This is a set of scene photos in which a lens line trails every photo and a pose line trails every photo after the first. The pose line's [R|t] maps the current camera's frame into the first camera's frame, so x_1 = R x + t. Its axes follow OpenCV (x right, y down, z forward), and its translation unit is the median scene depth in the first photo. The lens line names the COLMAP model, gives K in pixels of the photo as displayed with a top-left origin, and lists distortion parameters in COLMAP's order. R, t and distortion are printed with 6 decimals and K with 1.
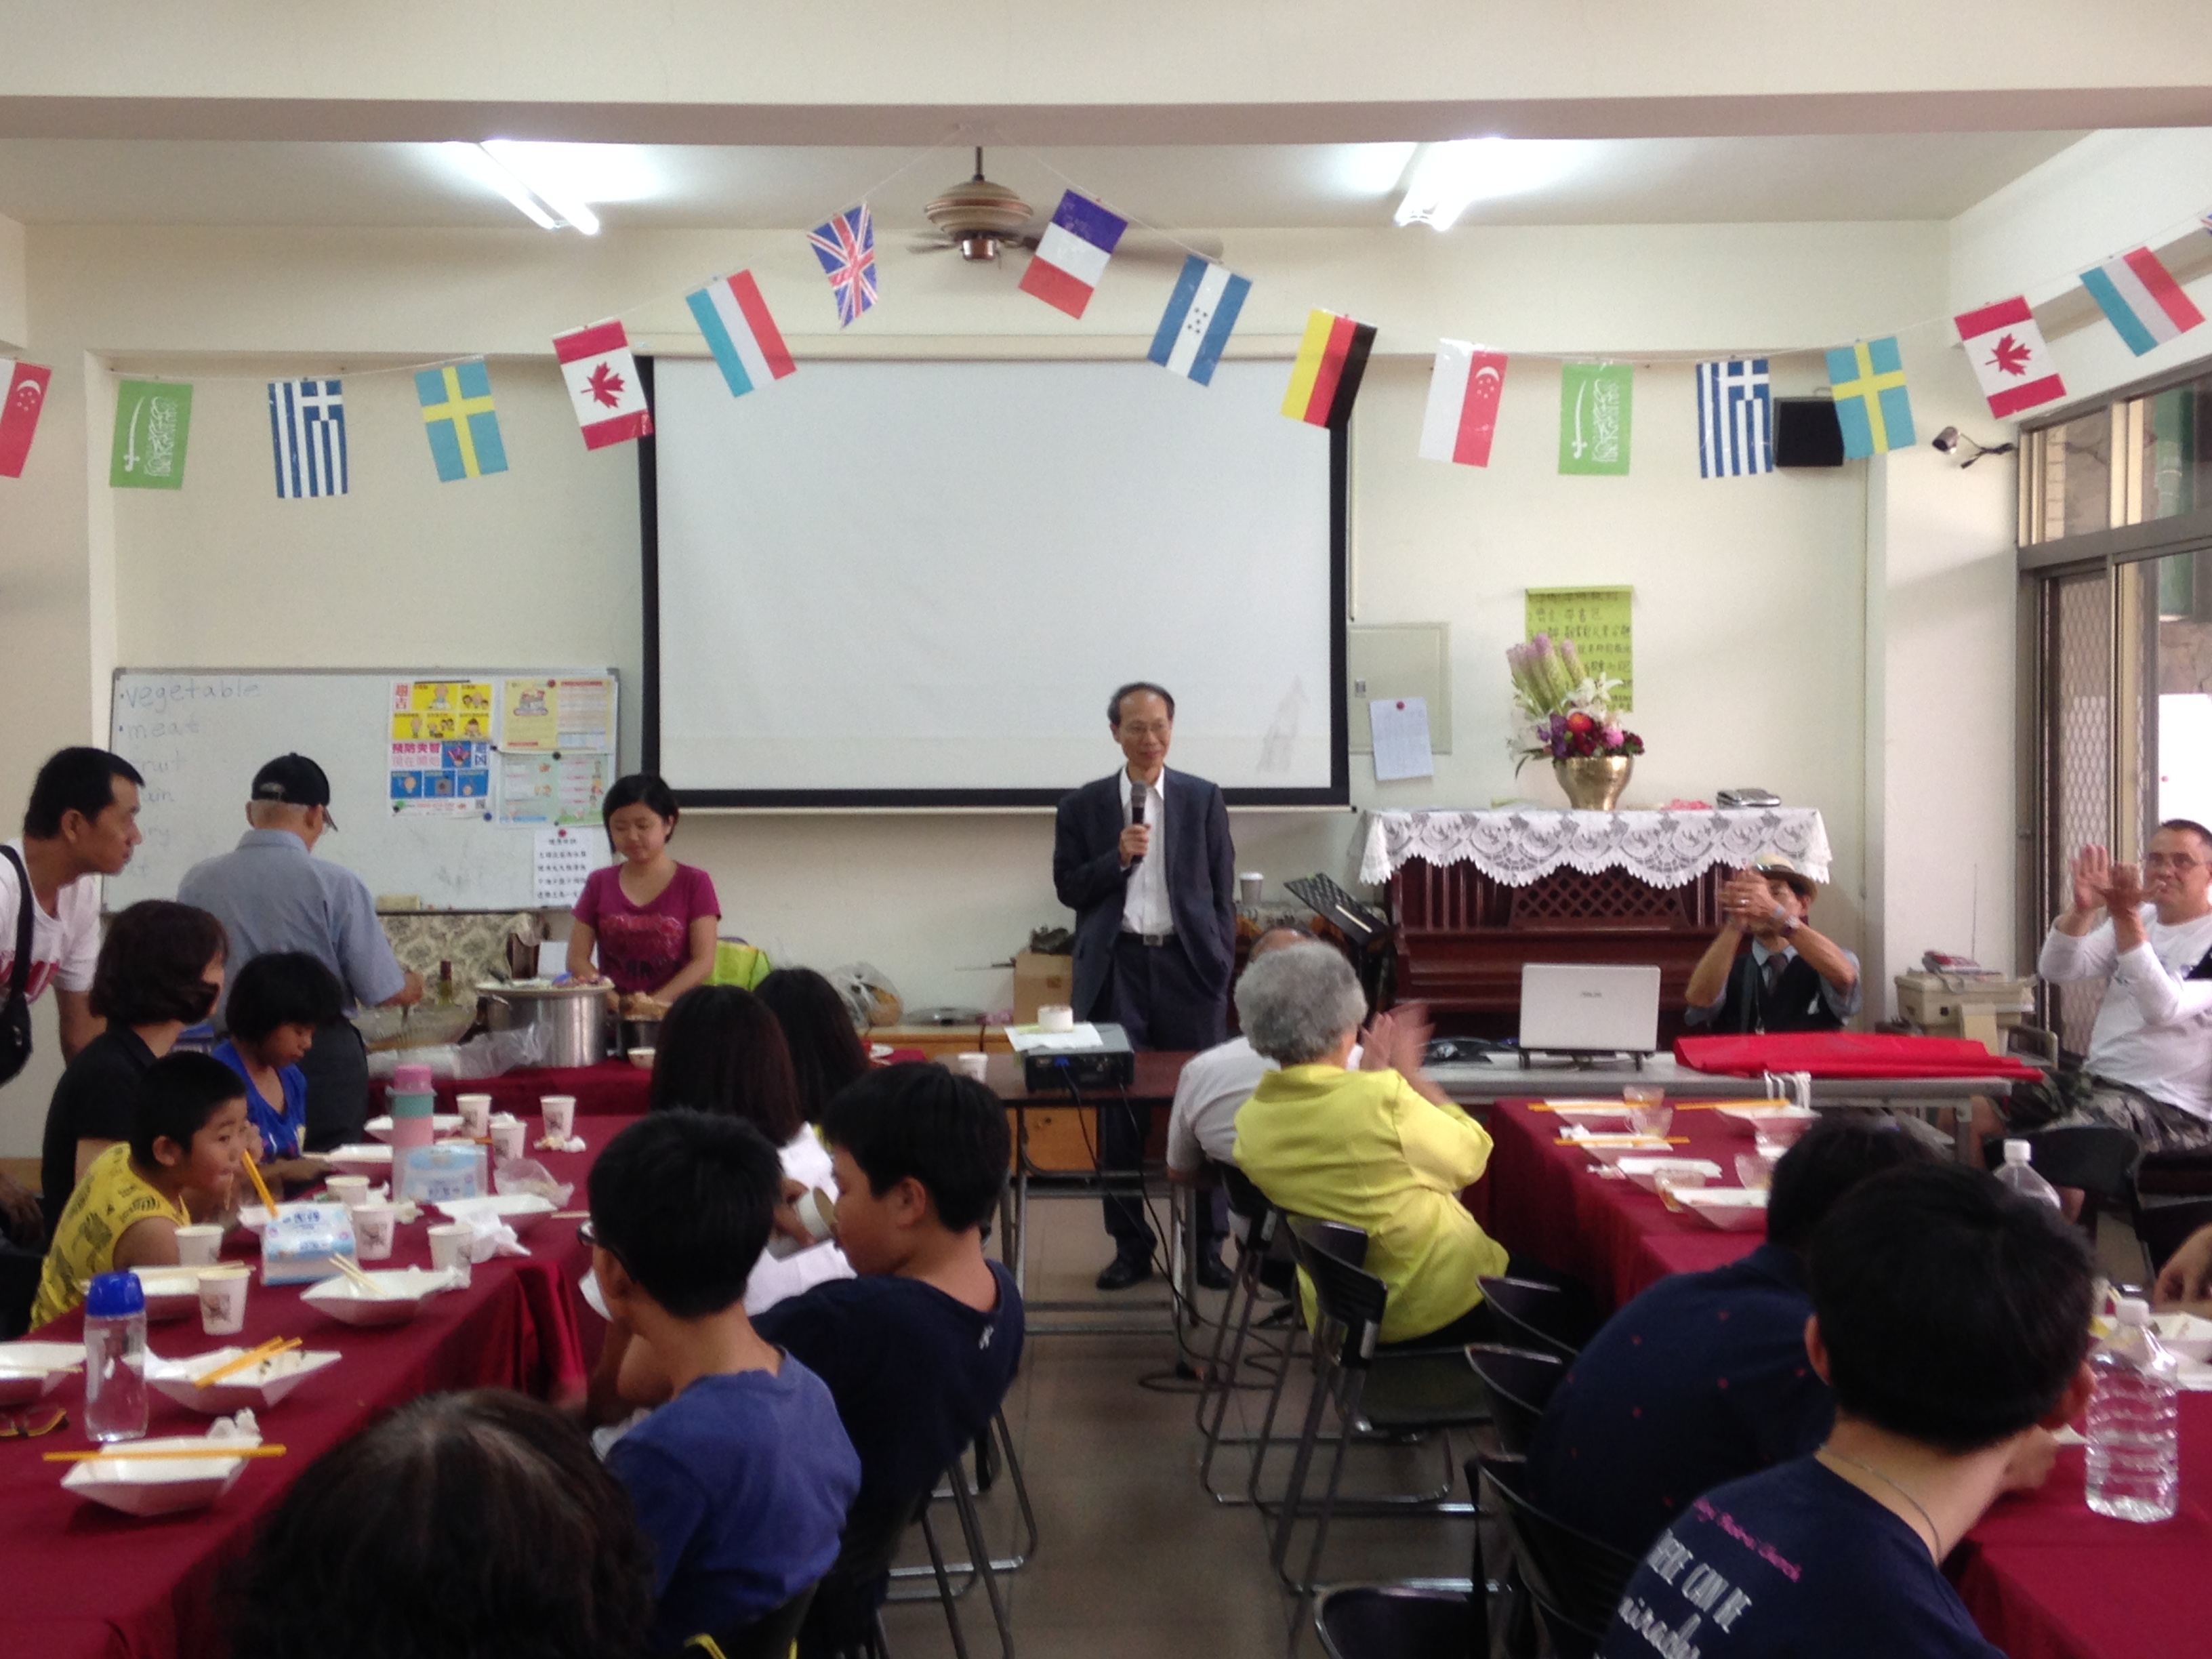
lens RADIAL K [[2953.8, 0, 1106.0], [0, 2953.8, 829.5], [0, 0, 1]] dist [0.008003, 2.794780]
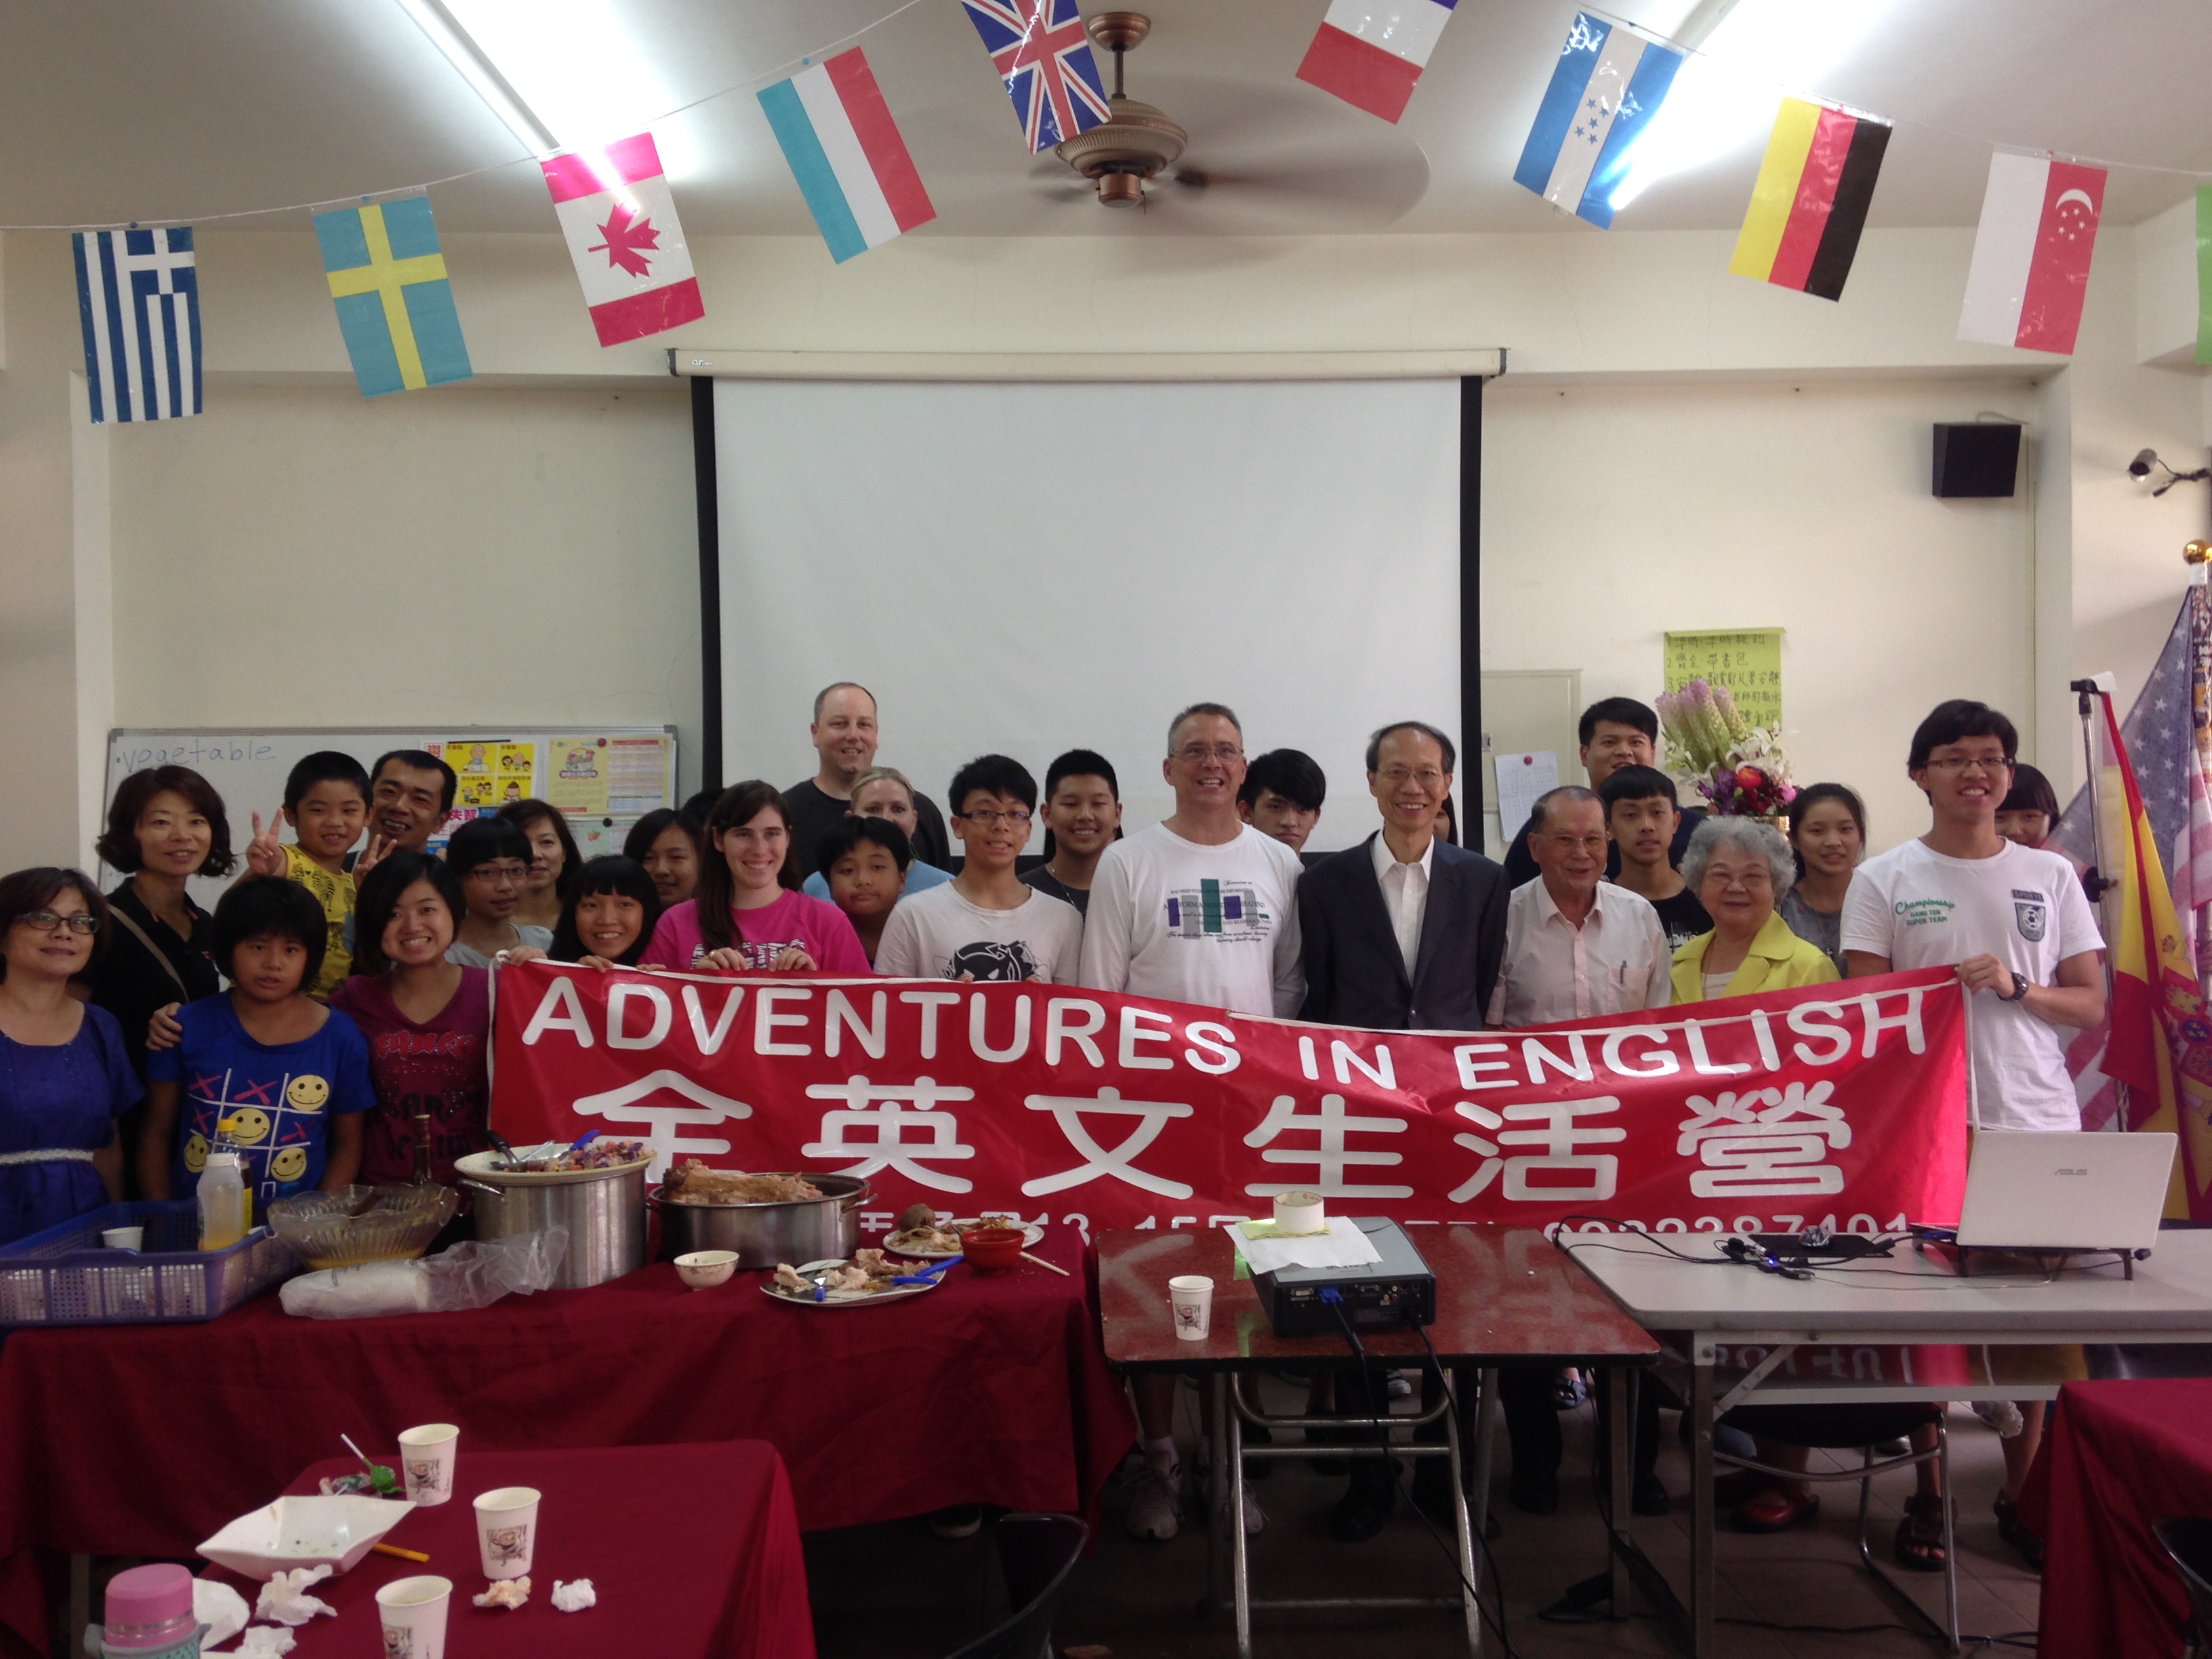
lens RADIAL K [[2393.0, 0, 1106.0], [0, 2393.0, 829.5], [0, 0, 1]] dist [0.216267, 0.005901]
pose [[0.999944, -0.006756, 0.008174, -0.040242], [0.006887, 0.999845, -0.016173, -0.009918], [-0.008064, 0.016228, 0.999836, 0.268513]]
